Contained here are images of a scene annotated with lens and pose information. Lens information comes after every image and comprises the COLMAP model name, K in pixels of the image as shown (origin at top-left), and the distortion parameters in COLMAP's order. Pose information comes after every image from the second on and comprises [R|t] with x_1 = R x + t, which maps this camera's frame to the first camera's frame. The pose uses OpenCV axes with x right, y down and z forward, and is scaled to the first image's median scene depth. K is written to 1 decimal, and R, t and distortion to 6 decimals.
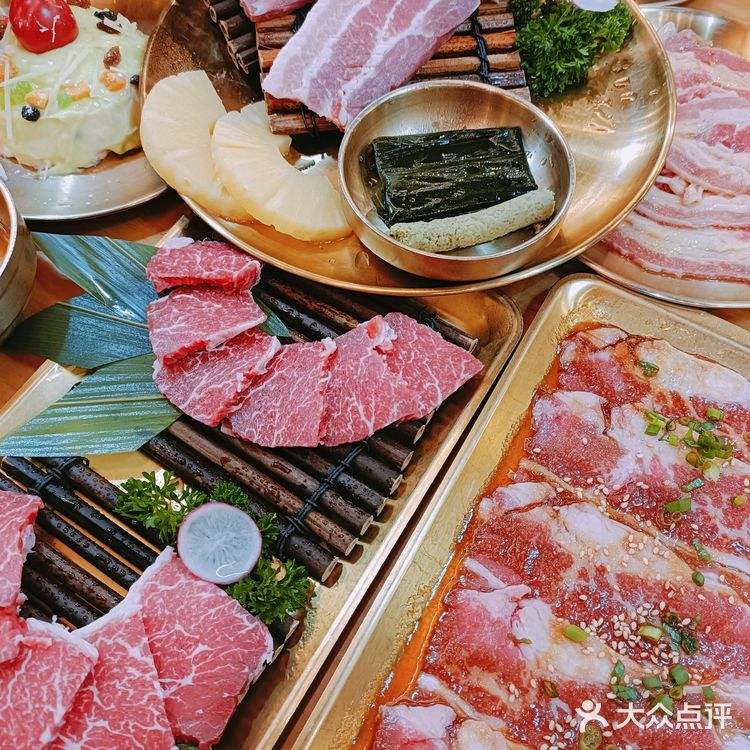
lens RADIAL K [[630.5, 0, 375.0], [0, 630.5, 375.0], [0, 0, 1]] dist [0.005553, -0.015438]
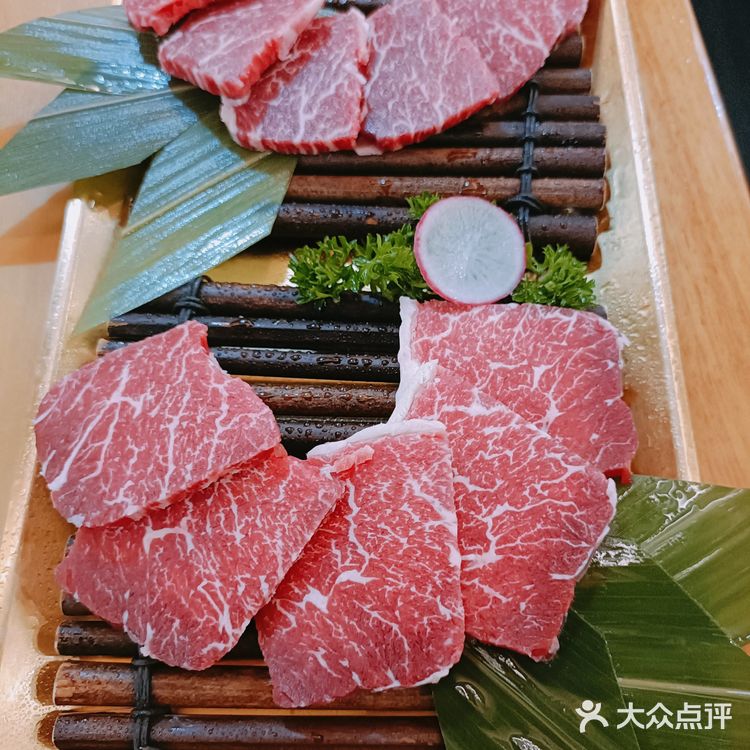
lens RADIAL K [[630.5, 0, 375.0], [0, 630.5, 375.0], [0, 0, 1]] dist [0.005553, -0.015438]
pose [[0.858603, -0.496731, 0.126726, -0.572387], [0.482137, 0.866451, 0.129637, 0.284799], [-0.174197, -0.050207, 0.983430, 0.382041]]
